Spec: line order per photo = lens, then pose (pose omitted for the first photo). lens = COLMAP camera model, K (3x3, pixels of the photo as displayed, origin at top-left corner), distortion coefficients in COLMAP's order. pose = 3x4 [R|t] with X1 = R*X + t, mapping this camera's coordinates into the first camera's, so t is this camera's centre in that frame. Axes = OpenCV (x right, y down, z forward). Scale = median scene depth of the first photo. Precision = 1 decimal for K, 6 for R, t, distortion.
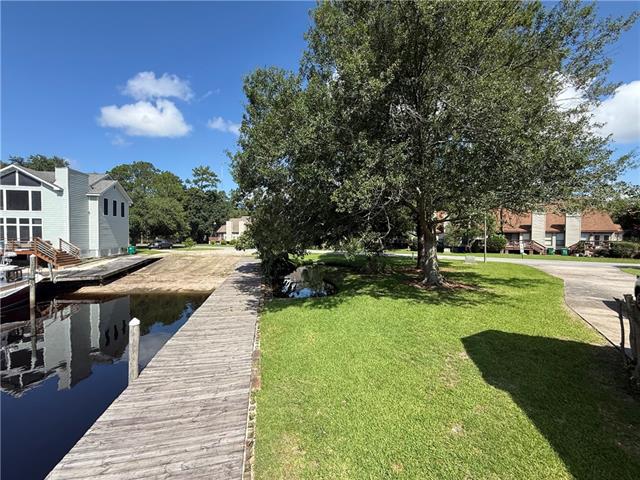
lens RADIAL K [[255.8, 0, 318.6], [0, 255.8, 241.2], [0, 0, 1]] dist [-0.000537, -0.000077]
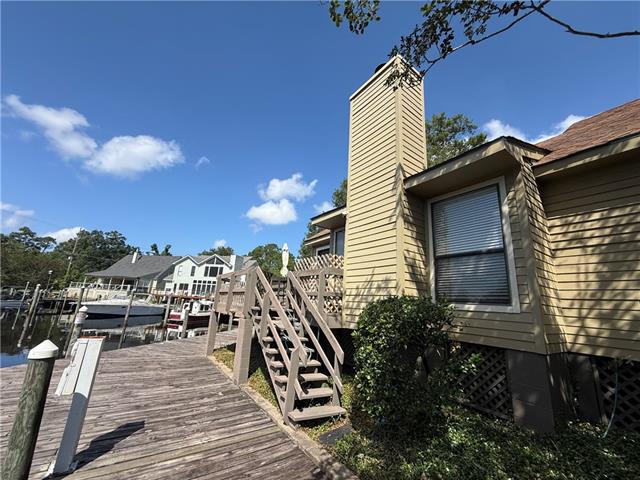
lens RADIAL K [[255.8, 0, 315.8], [0, 255.8, 235.6], [0, 0, 1]] dist [-0.000537, -0.000077]
pose [[0.916228, -0.052676, -0.397178, 0.769902], [-0.067001, 0.957216, -0.281511, 0.170657], [0.395014, 0.284540, 0.873499, -1.115777]]
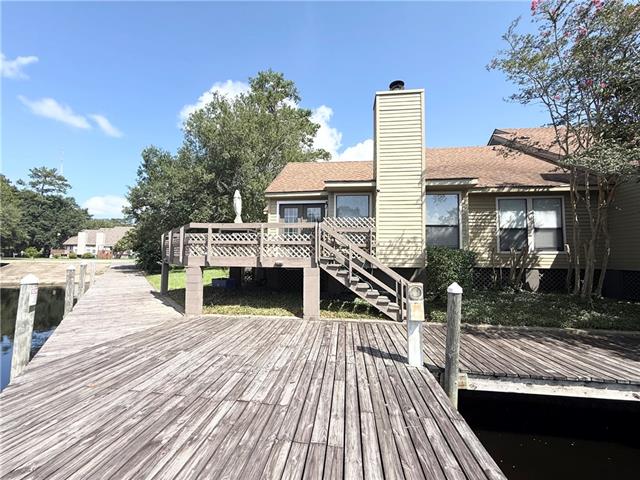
lens RADIAL K [[255.8, 0, 319.1], [0, 255.8, 241.0], [0, 0, 1]] dist [-0.000537, -0.000077]
pose [[0.901567, 0.033228, 0.431361, 0.089638], [0.001167, 0.996856, -0.079228, 0.182244], [-0.432637, 0.071933, 0.898694, -1.228867]]
